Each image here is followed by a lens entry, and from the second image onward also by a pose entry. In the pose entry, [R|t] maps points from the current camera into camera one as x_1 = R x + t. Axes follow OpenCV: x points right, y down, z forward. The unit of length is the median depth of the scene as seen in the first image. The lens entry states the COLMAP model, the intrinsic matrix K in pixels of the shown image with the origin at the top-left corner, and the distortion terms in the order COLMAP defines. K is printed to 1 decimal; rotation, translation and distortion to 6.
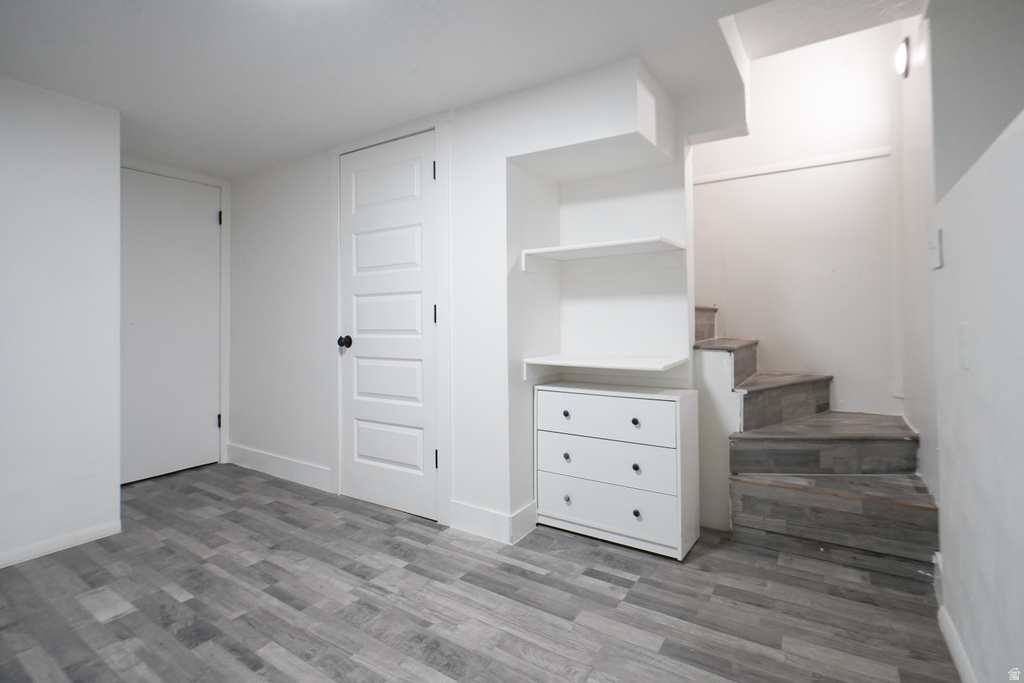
lens RADIAL K [[478.9, 0, 522.4], [0, 478.9, 311.3], [0, 0, 1]] dist [-0.001866, -0.000150]
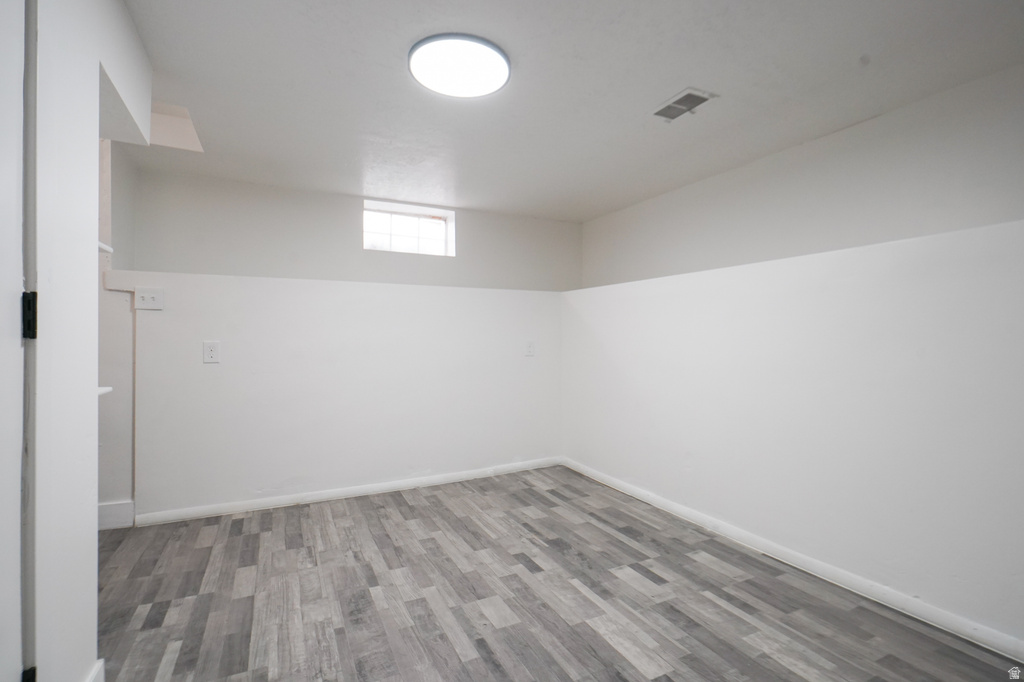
lens RADIAL K [[478.9, 0, 513.5], [0, 478.9, 341.0], [0, 0, 1]] dist [-0.001866, -0.000150]
pose [[-0.855486, 0.013340, 0.517654, -1.087854], [-0.000964, 0.999625, -0.027355, 0.056212], [-0.517824, -0.023901, -0.855153, 1.737922]]
